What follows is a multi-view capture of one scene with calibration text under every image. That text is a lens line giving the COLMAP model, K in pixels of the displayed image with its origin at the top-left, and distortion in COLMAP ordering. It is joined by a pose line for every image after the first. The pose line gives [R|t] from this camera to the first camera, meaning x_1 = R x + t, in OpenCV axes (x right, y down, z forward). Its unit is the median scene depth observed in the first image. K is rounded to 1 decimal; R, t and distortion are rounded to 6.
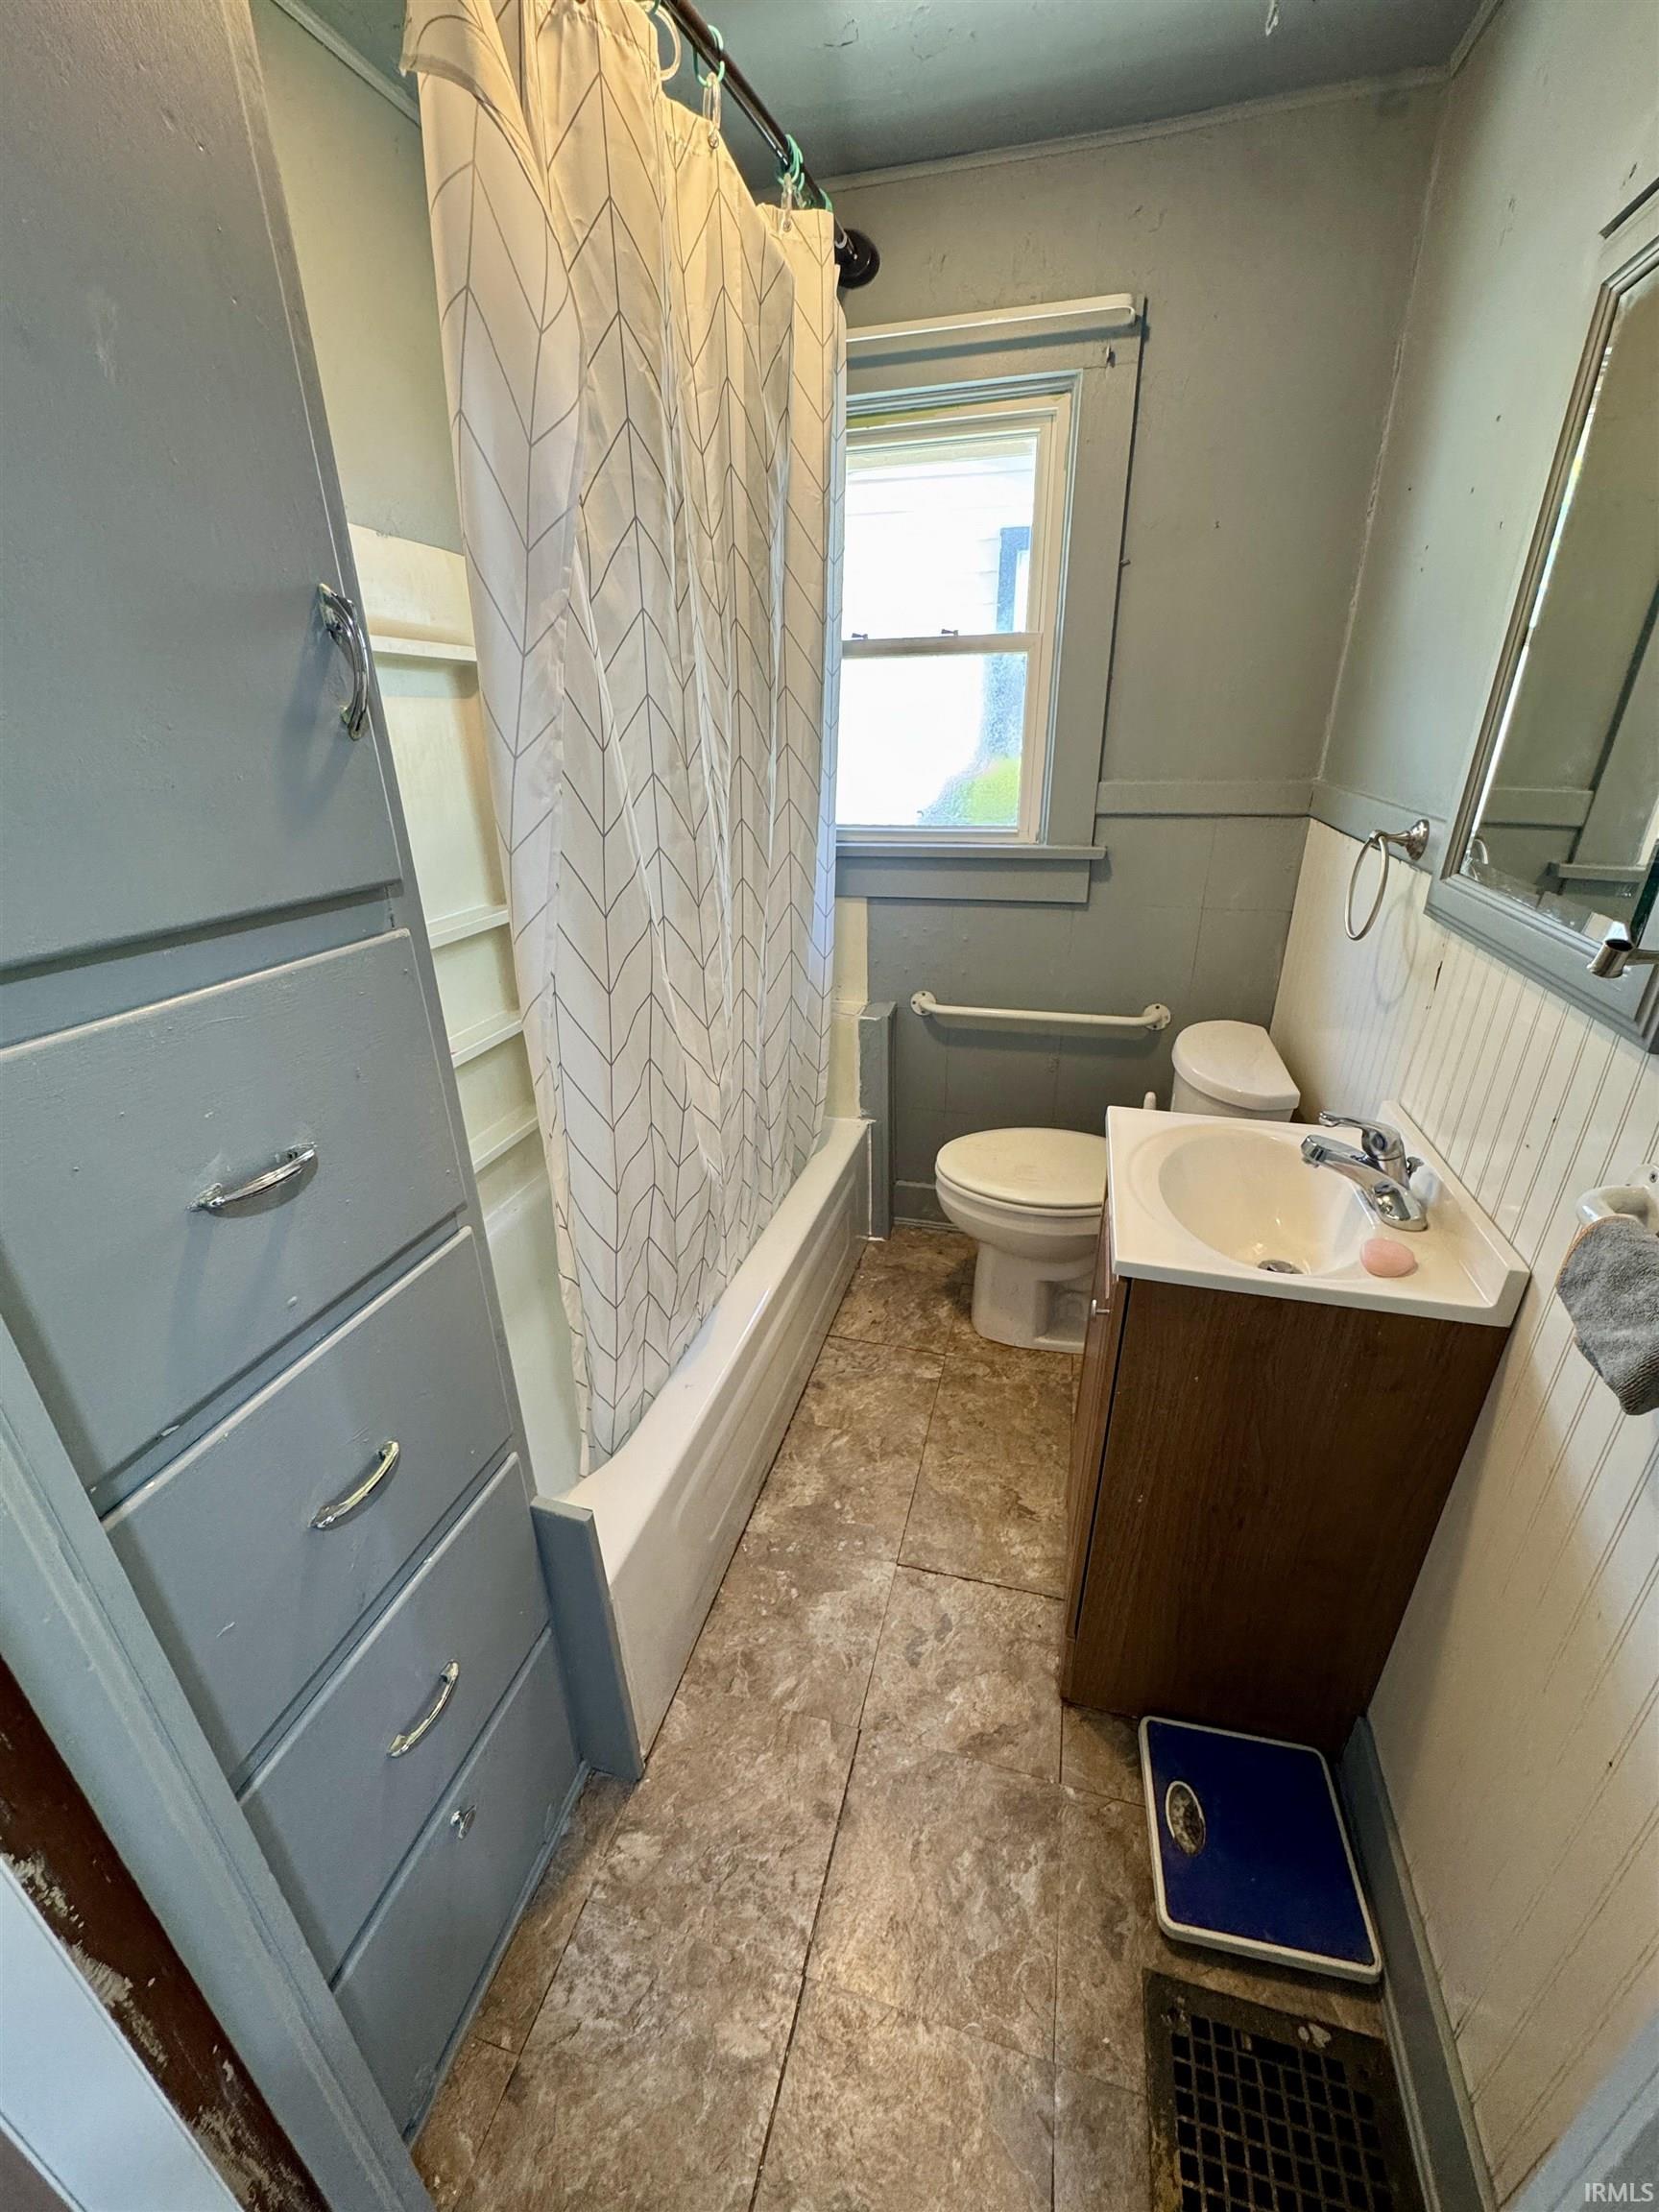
lens RADIAL K [[885.0, 0, 831.7], [0, 885.0, 1111.3], [0, 0, 1]] dist [-0.003674, 0.000259]
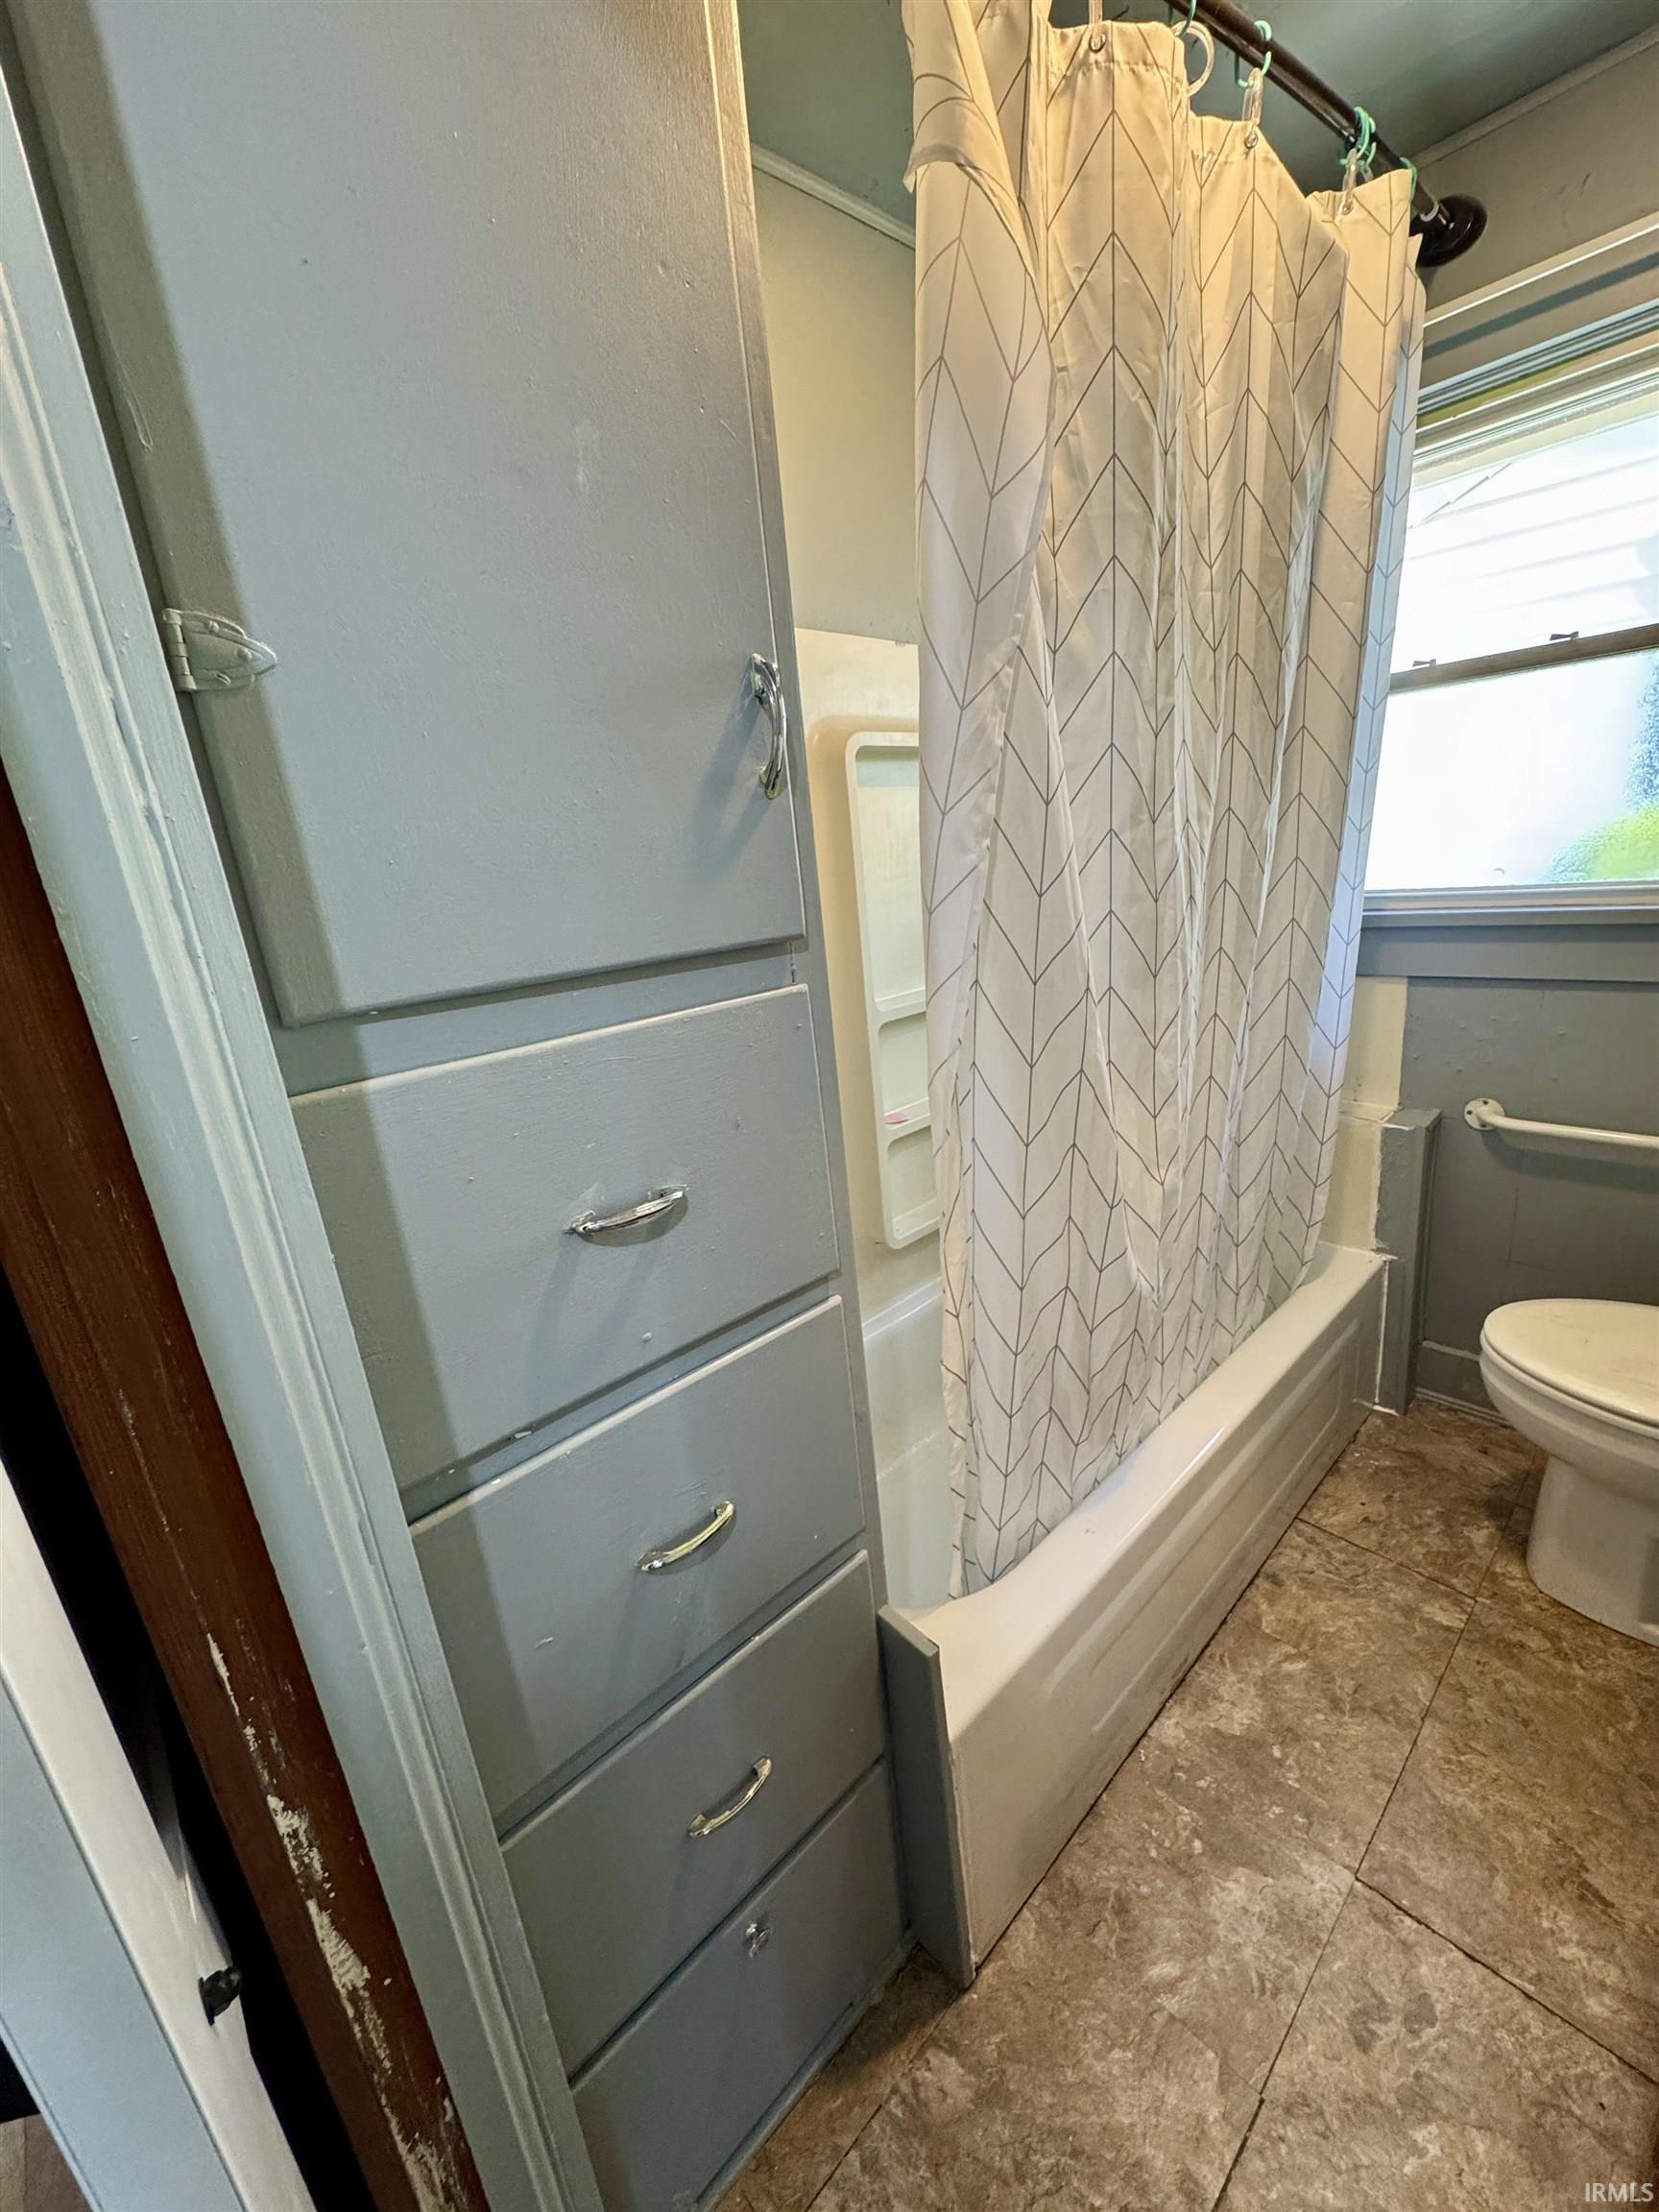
lens RADIAL K [[885.0, 0, 829.1], [0, 885.0, 1107.7], [0, 0, 1]] dist [-0.003674, 0.000259]
pose [[0.846489, 0.082058, -0.526045, 0.050677], [-0.135303, 0.988768, -0.063485, -0.006175], [0.514927, 0.124915, 0.848084, 0.123732]]
